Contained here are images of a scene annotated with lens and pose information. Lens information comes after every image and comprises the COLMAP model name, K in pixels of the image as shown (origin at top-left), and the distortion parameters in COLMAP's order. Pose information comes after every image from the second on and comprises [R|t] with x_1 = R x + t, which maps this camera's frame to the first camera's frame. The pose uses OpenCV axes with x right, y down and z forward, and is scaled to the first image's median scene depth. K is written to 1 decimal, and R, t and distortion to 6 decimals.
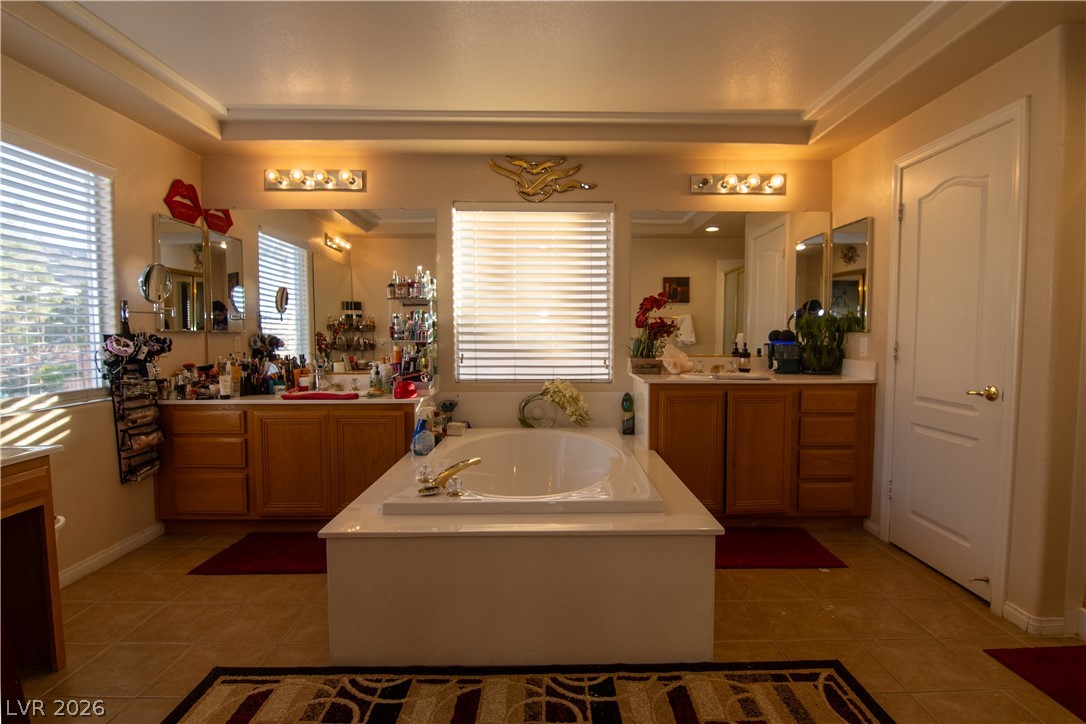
lens RADIAL K [[528.1, 0, 550.8], [0, 528.1, 362.4], [0, 0, 1]] dist [-0.022104, -0.001349]
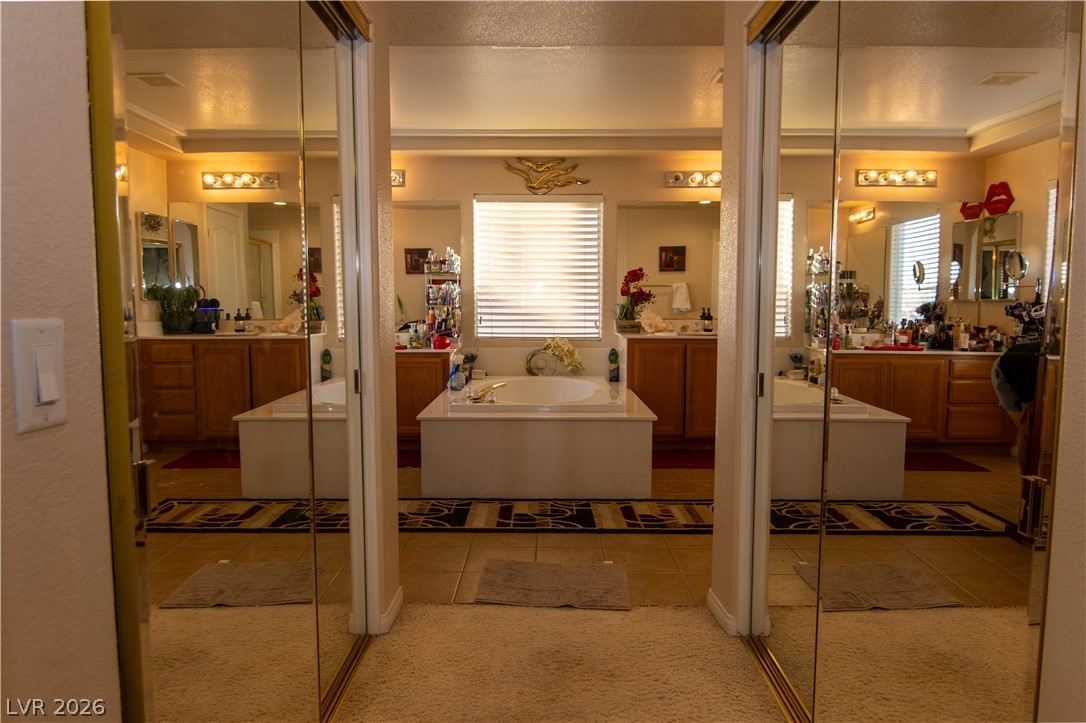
lens RADIAL K [[685.5, 0, 535.8], [0, 685.5, 360.3], [0, 0, 1]] dist [-0.009451, -0.000148]
pose [[0.999845, 0.002610, -0.017414, -0.009890], [-0.002086, 0.999547, 0.030009, 0.038897], [0.017484, -0.029968, 0.999398, -0.634188]]
